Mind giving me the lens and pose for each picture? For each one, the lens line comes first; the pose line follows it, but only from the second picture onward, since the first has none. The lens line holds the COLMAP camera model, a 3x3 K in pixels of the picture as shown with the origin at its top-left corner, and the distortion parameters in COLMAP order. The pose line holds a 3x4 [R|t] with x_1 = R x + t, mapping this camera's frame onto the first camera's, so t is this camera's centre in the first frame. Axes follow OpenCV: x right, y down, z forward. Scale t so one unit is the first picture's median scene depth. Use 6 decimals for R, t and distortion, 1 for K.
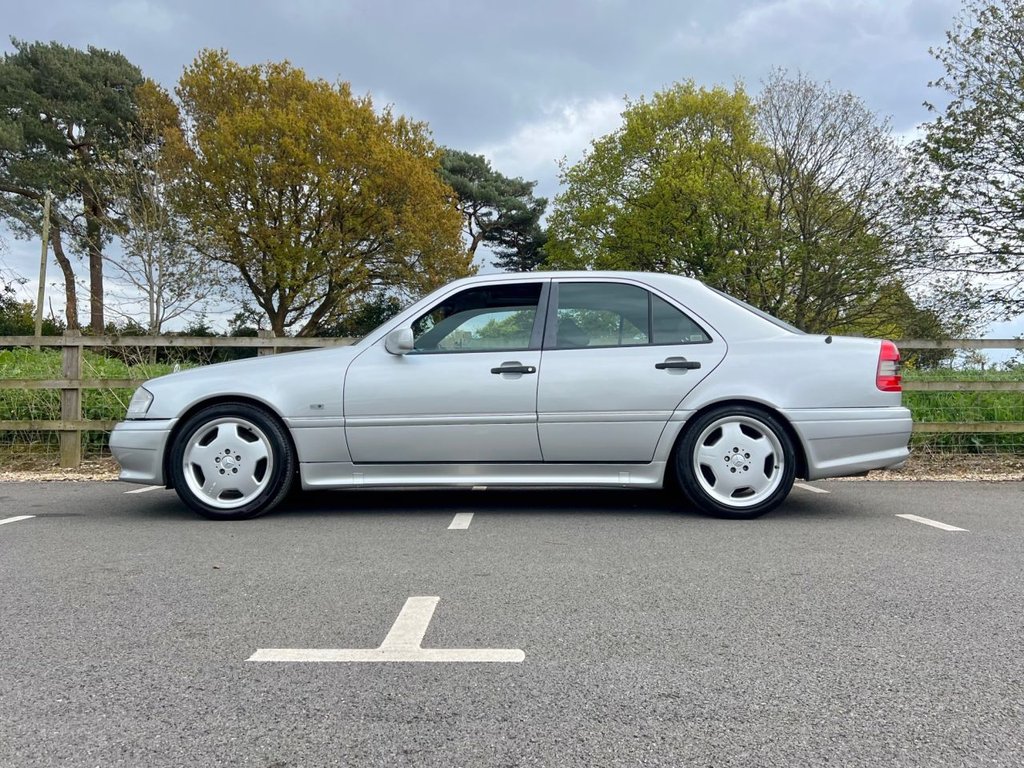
lens RADIAL K [[874.8, 0, 508.9], [0, 874.8, 343.1], [0, 0, 1]] dist [0.020125, -0.006915]
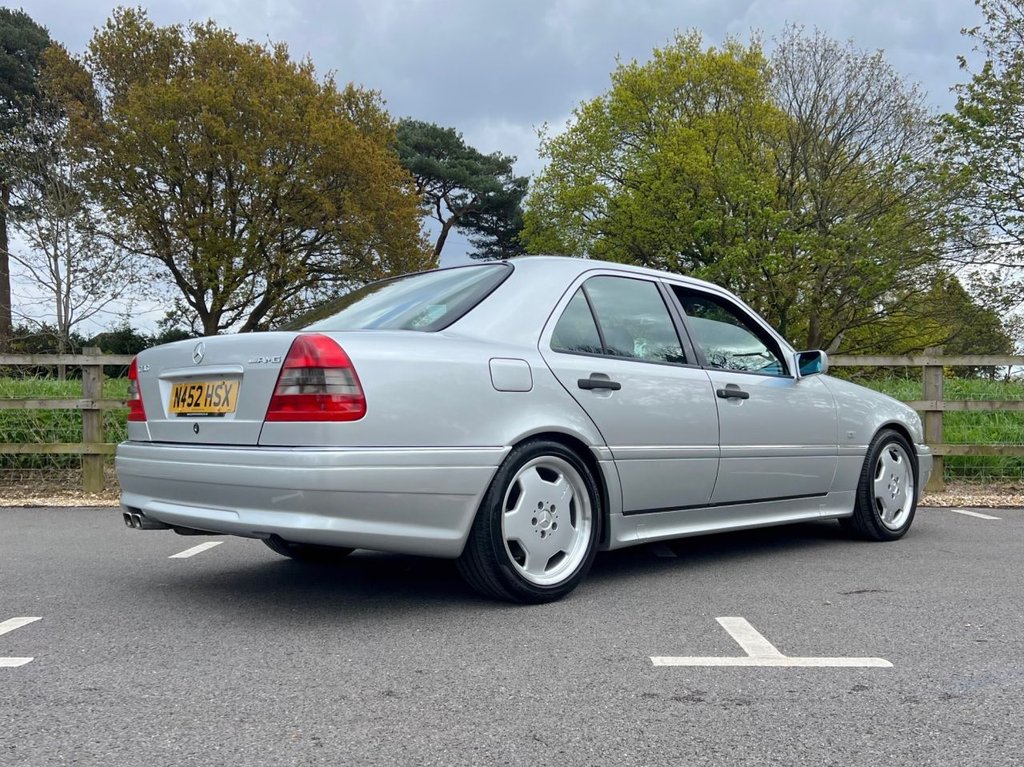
lens RADIAL K [[1018.4, 0, 497.5], [0, 1018.4, 388.7], [0, 0, 1]] dist [0.026912, 0.000000]
pose [[0.999944, -0.001543, -0.010438, 0.162364], [0.001998, 0.999042, 0.043719, -0.016045], [0.010360, -0.043738, 0.998989, -0.083906]]
